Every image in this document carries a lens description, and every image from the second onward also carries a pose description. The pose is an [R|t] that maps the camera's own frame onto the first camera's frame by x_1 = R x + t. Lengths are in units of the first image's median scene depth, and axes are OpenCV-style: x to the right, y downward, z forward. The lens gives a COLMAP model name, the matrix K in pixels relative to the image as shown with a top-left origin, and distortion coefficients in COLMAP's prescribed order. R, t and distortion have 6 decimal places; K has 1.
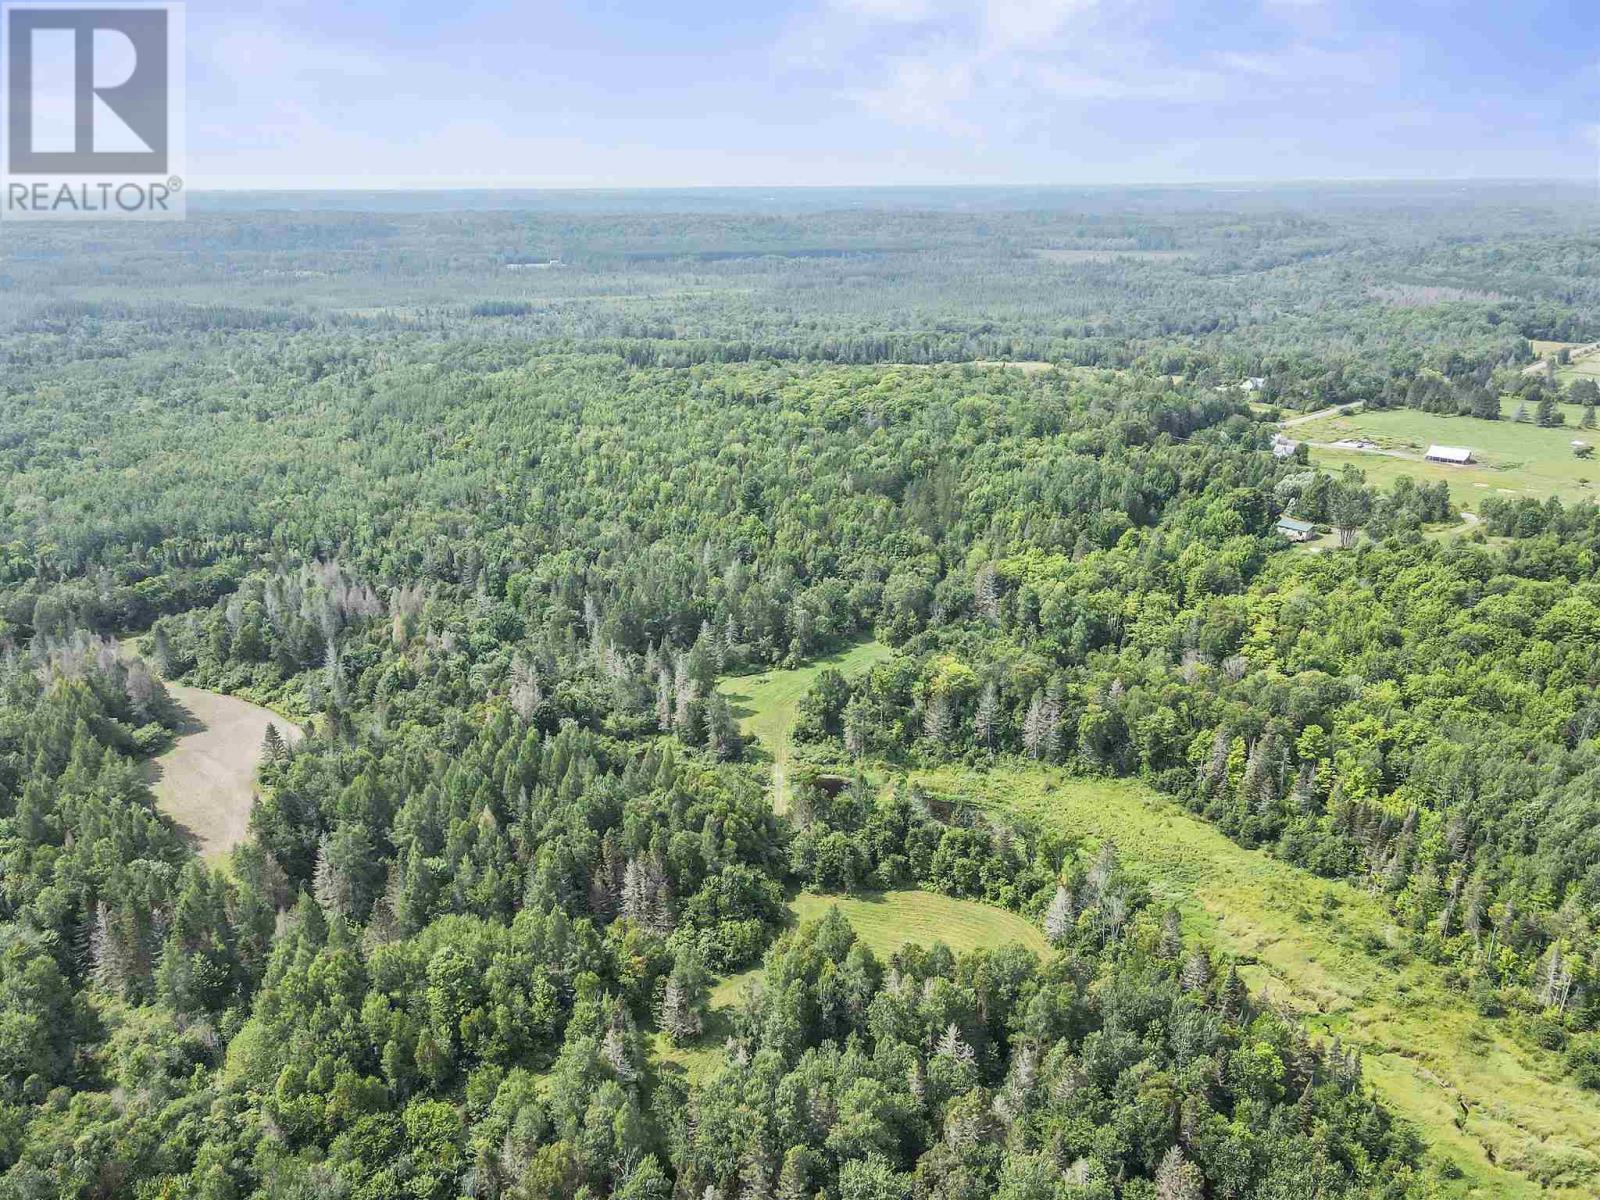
lens RADIAL K [[1167.3, 0, 799.8], [0, 1167.3, 596.9], [0, 0, 1]] dist [0.010692, 0.004477]
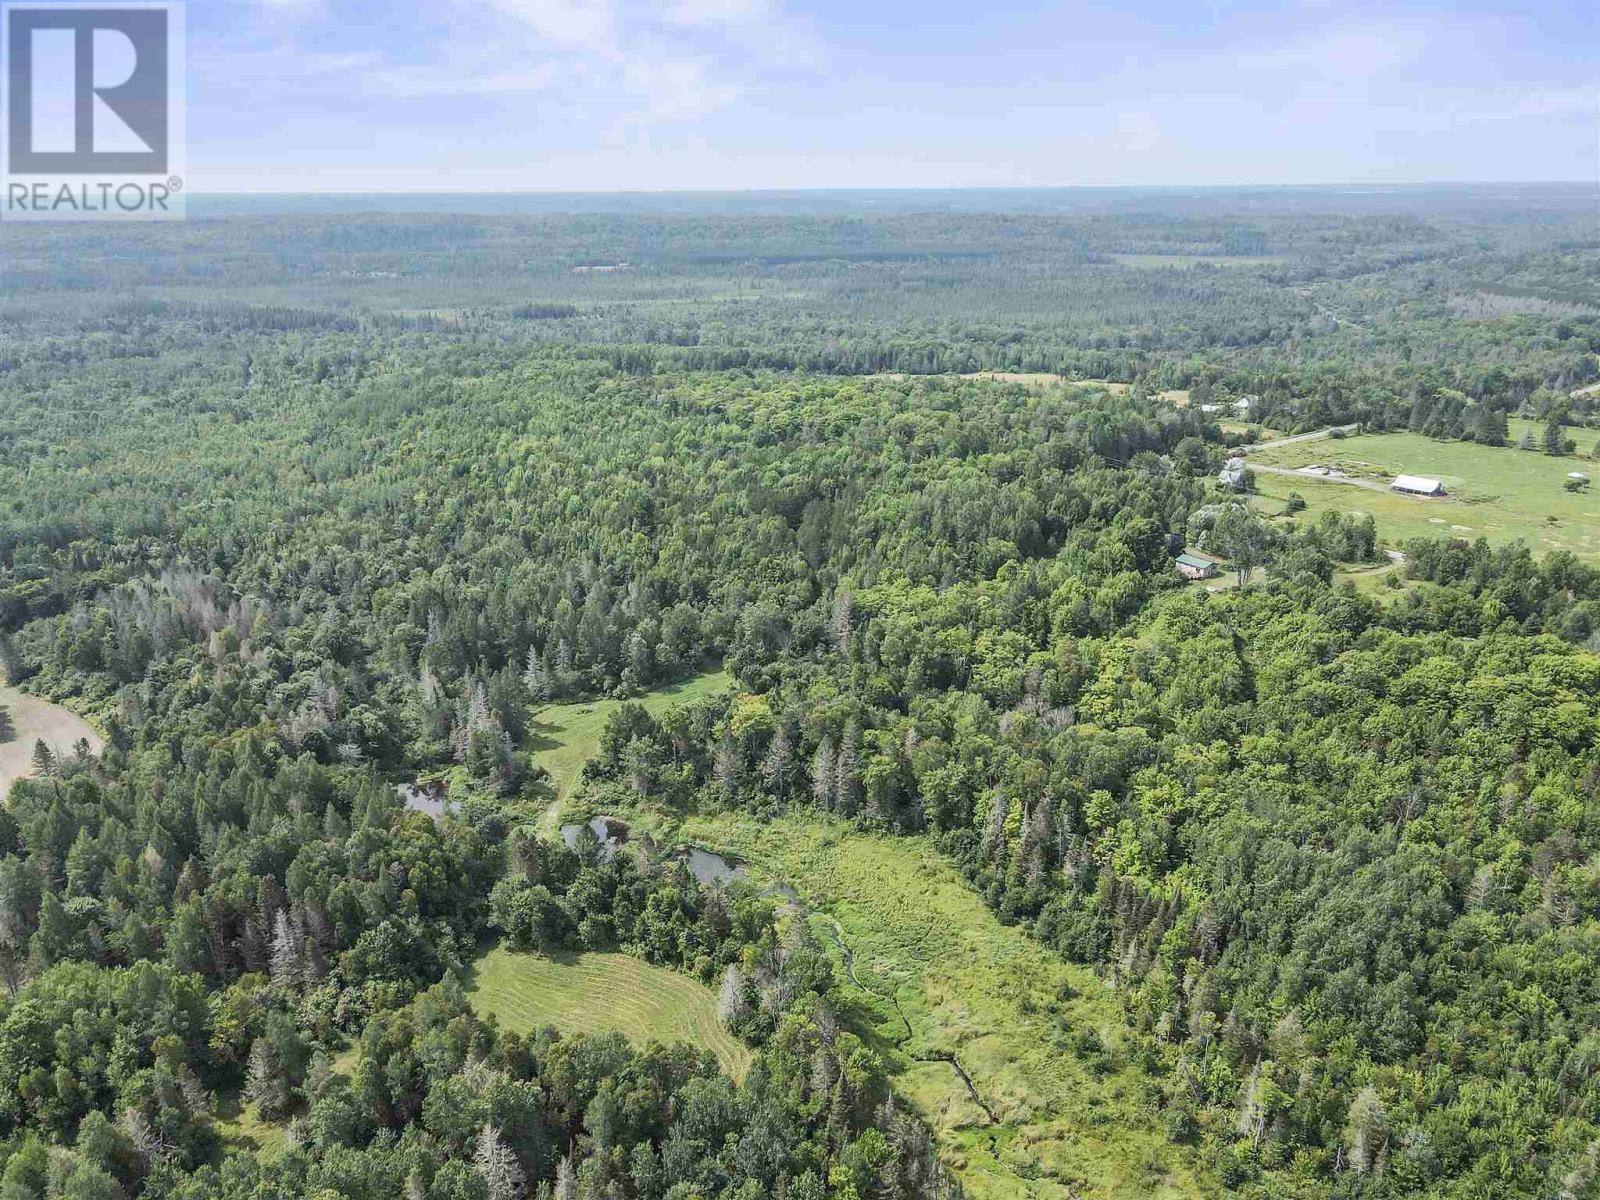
lens RADIAL K [[1167.3, 0, 799.8], [0, 1167.3, 596.9], [0, 0, 1]] dist [0.010692, 0.004477]
pose [[0.995598, 0.031166, -0.088398, 0.204395], [-0.031288, 0.999510, 0.000007, -0.024376], [0.088355, 0.002758, 0.996085, 0.052538]]
